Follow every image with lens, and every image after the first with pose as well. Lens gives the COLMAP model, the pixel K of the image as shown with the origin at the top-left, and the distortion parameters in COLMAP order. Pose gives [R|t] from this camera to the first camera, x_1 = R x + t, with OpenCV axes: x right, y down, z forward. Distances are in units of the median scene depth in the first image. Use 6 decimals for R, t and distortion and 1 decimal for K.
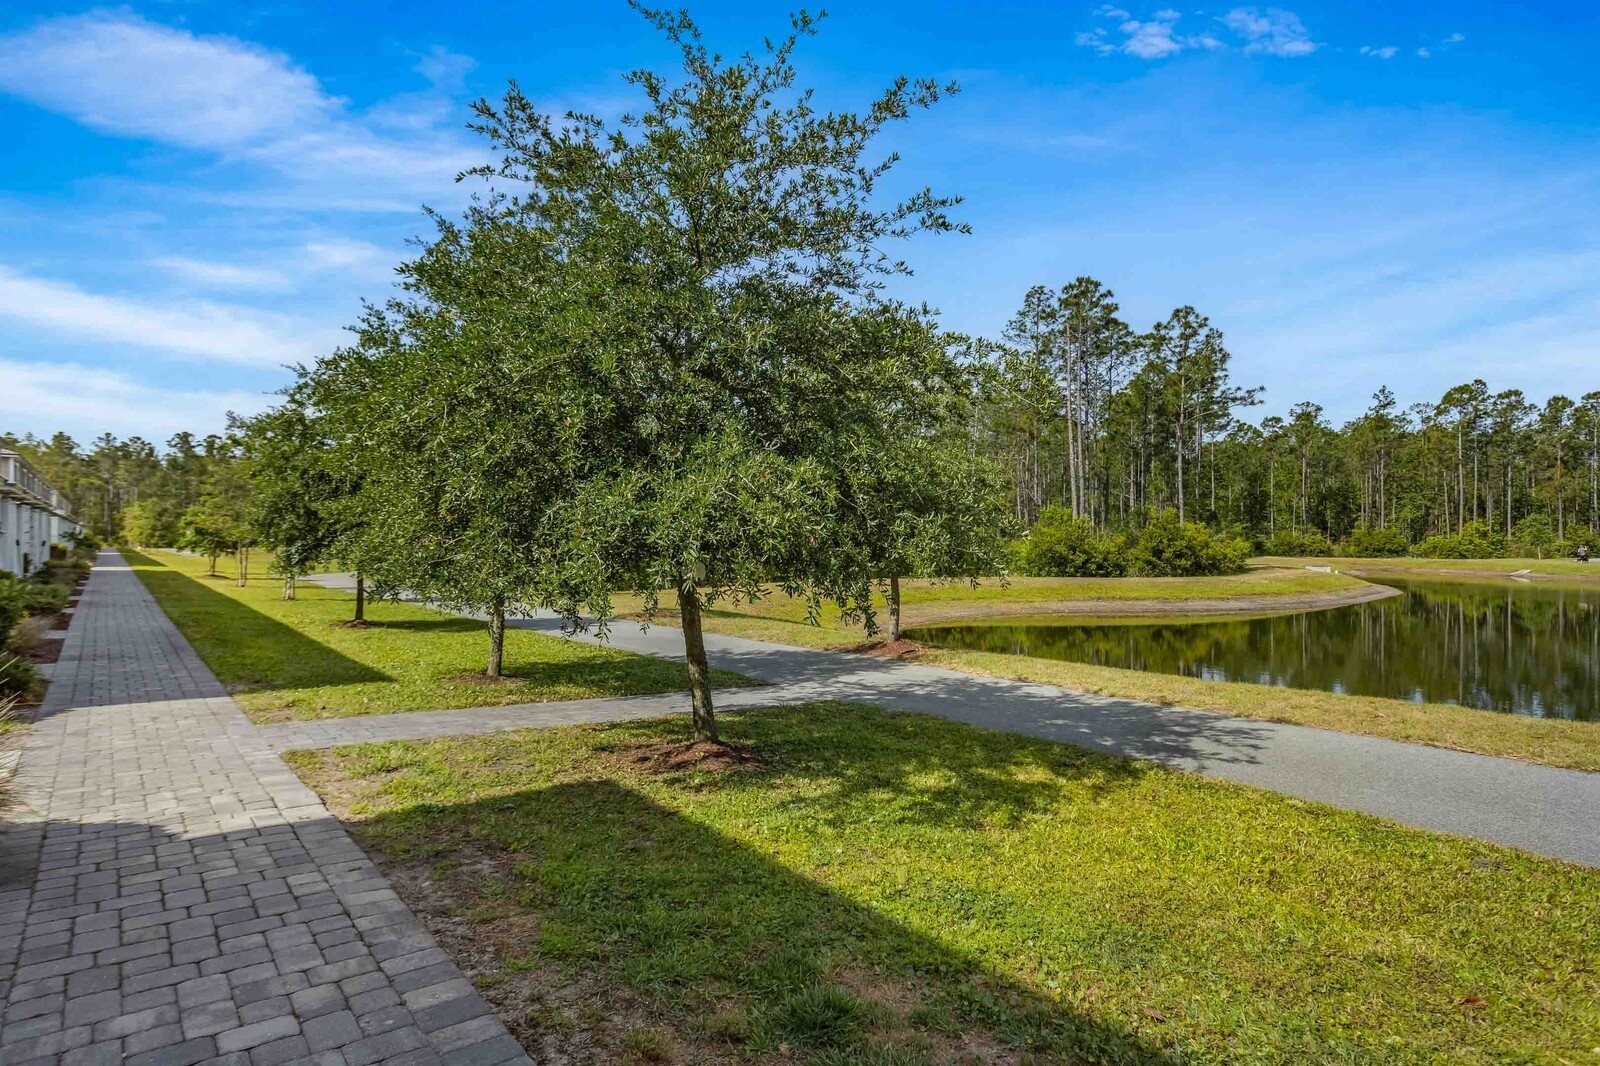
lens RADIAL K [[912.2, 0, 800.0], [0, 912.2, 533.0], [0, 0, 1]] dist [0.007969, 0.001571]
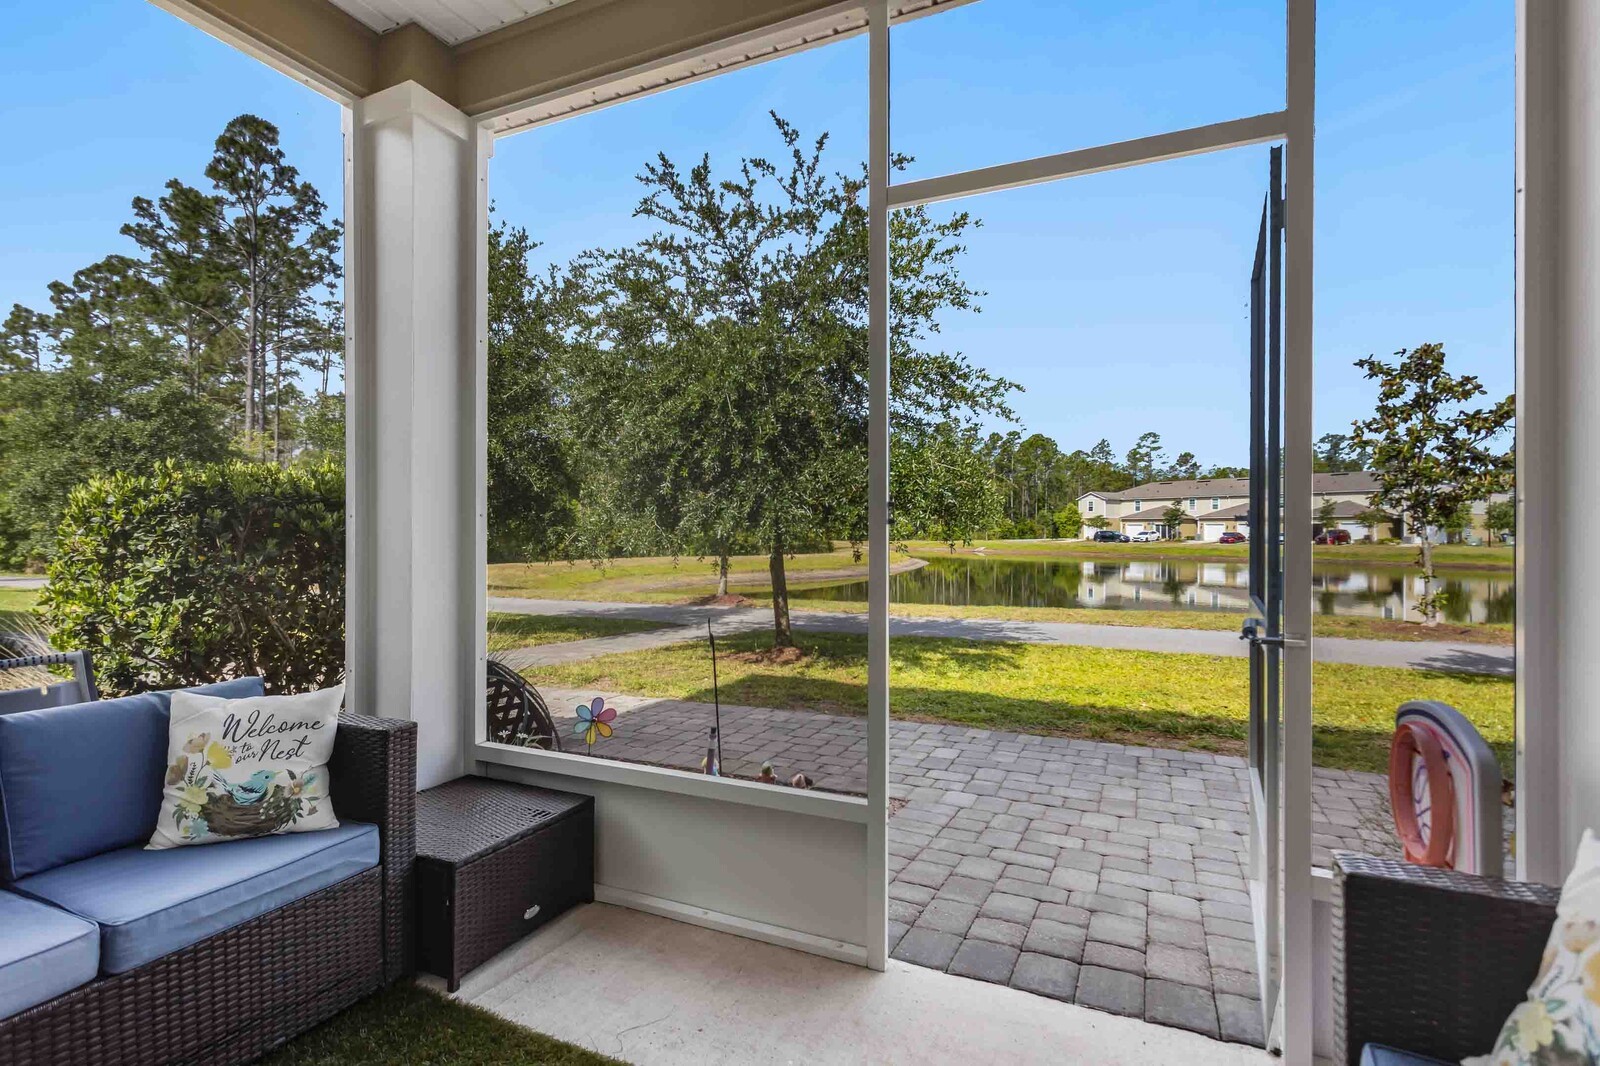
lens RADIAL K [[796.7, 0, 800.0], [0, 796.7, 533.0], [0, 0, 1]] dist [0.030370, 0.000297]
pose [[0.882262, -0.004416, 0.470739, -0.133533], [0.000681, 0.999967, 0.008104, 0.009057], [-0.470759, -0.006829, 0.882235, -0.019138]]
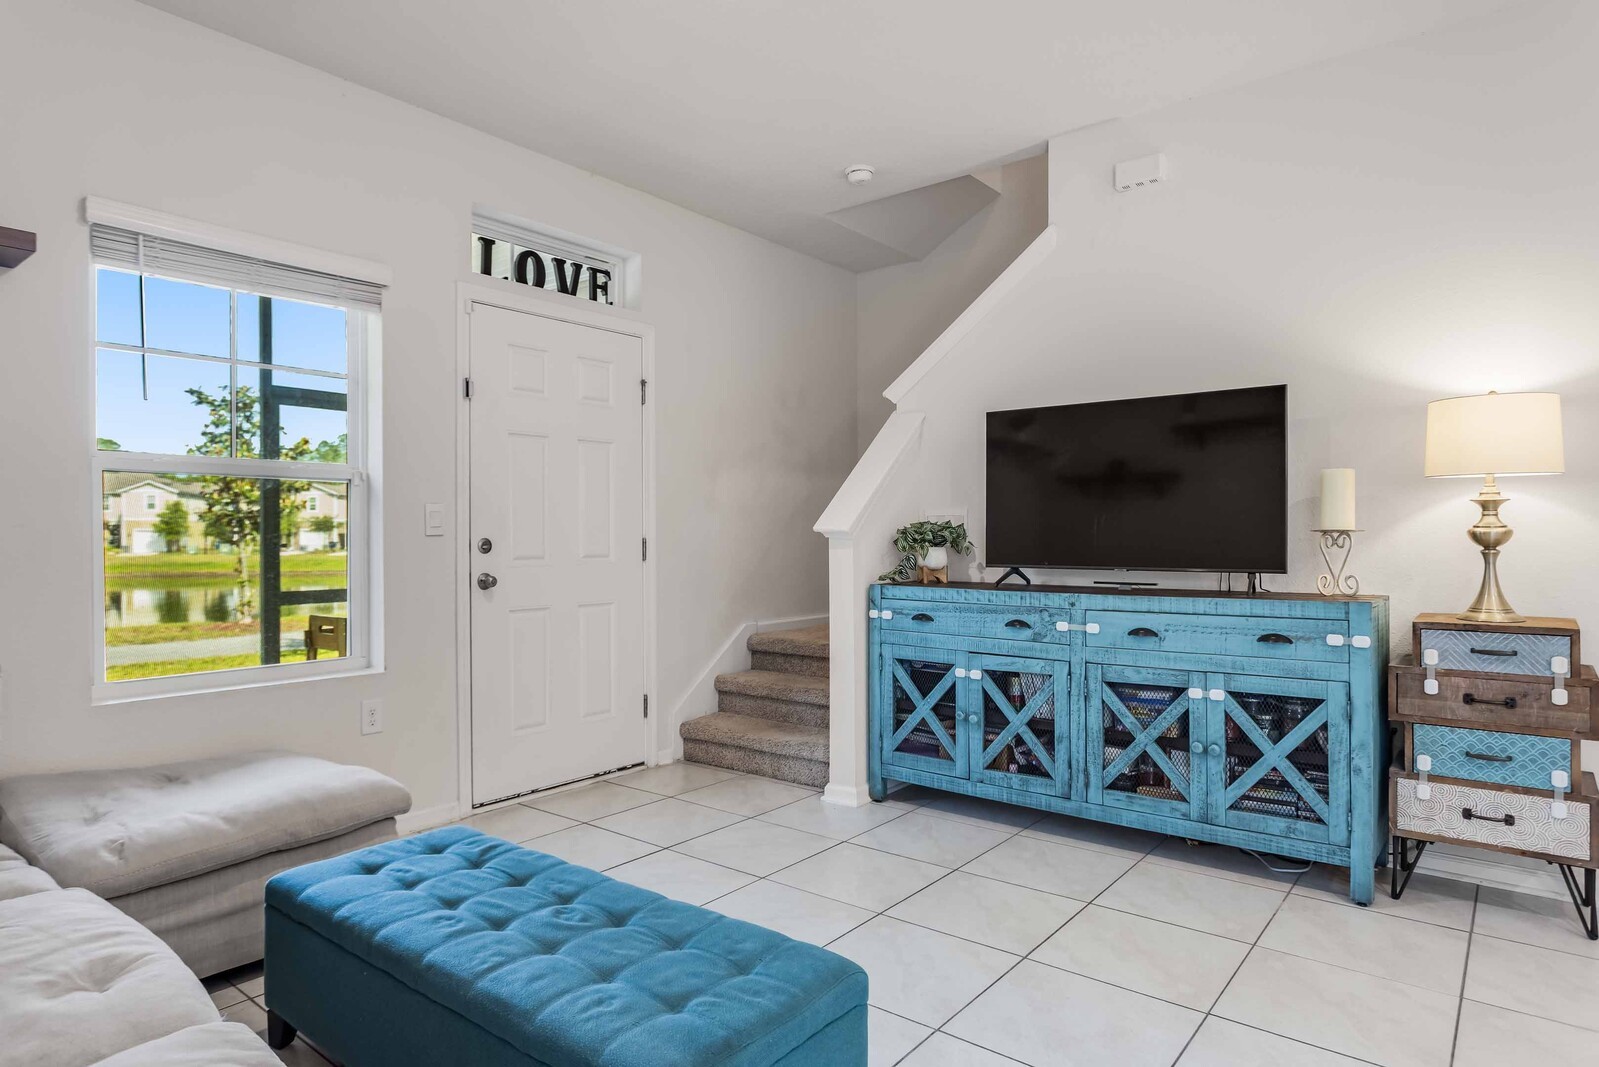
lens RADIAL K [[966.8, 0, 799.5], [0, 966.8, 533.5], [0, 0, 1]] dist [-0.003865, -0.000804]
pose [[-0.193558, -0.000173, 0.981089, -0.261024], [-0.002604, 0.999997, -0.000338, 0.006172], [-0.981085, -0.002620, -0.193558, -0.020694]]
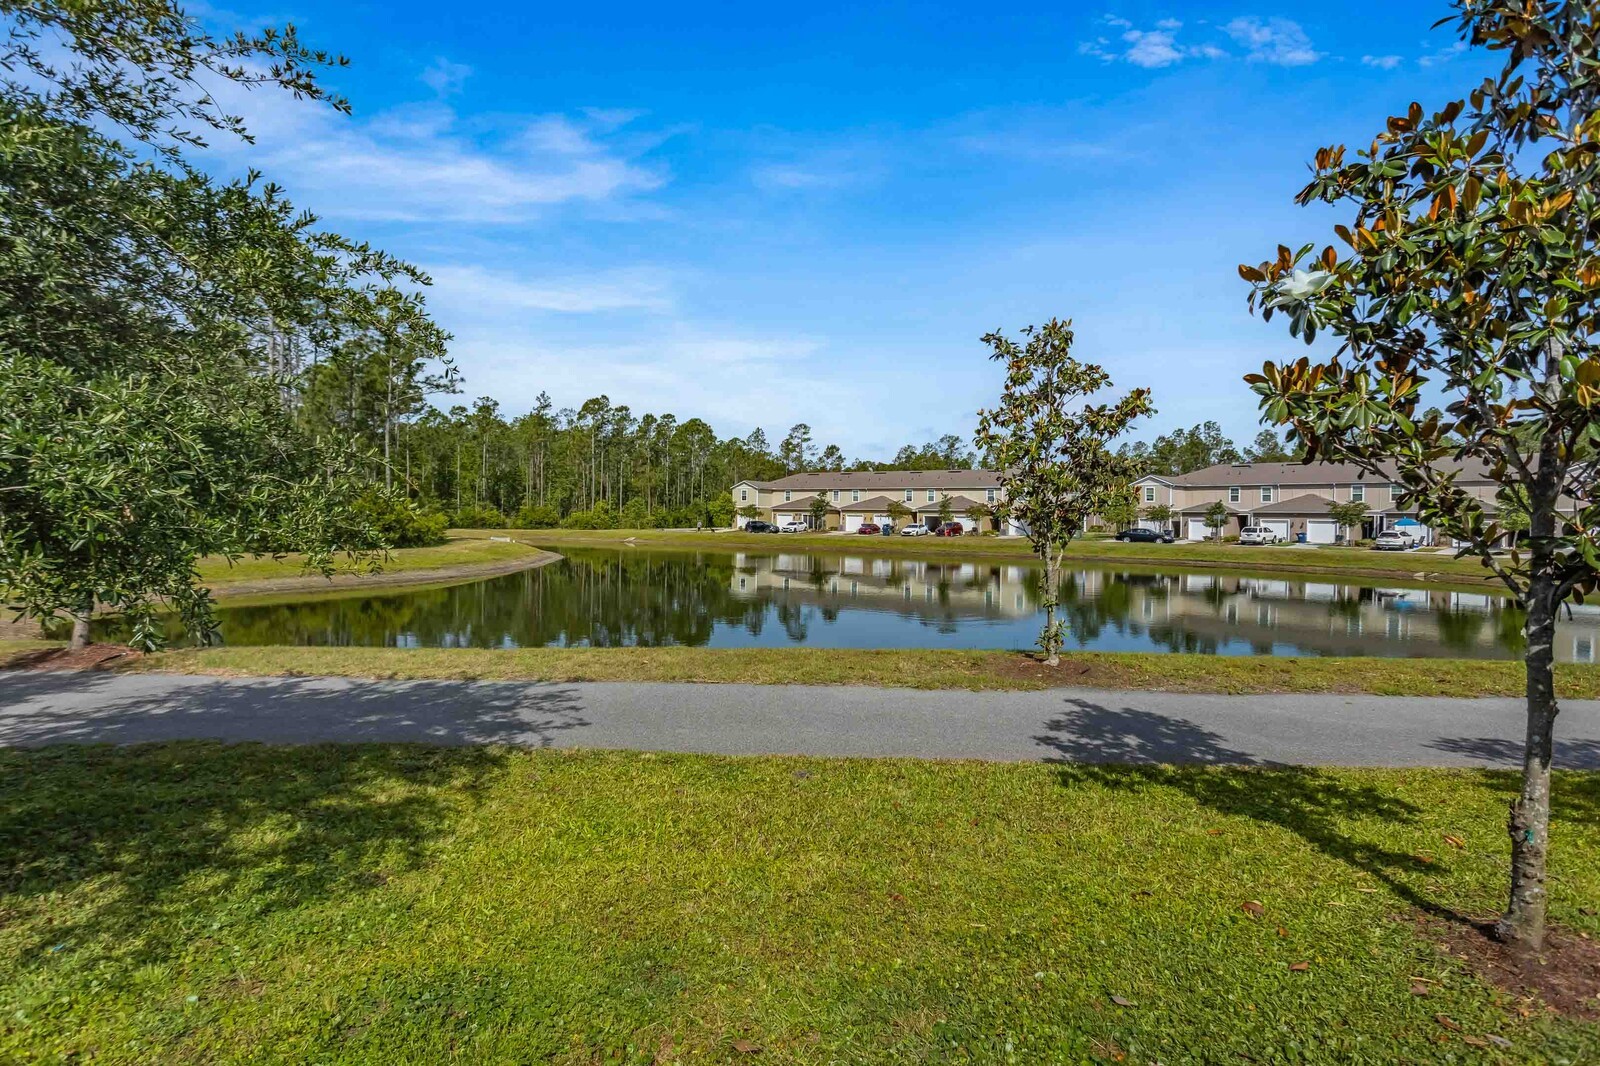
lens RADIAL K [[817.2, 0, 800.0], [0, 817.2, 533.0], [0, 0, 1]] dist [-0.001262, 0.000394]
pose [[0.625909, -0.010312, 0.779828, -0.019481], [-0.013832, 0.999609, 0.024319, 0.000146], [-0.779773, -0.026008, 0.625522, 0.046272]]
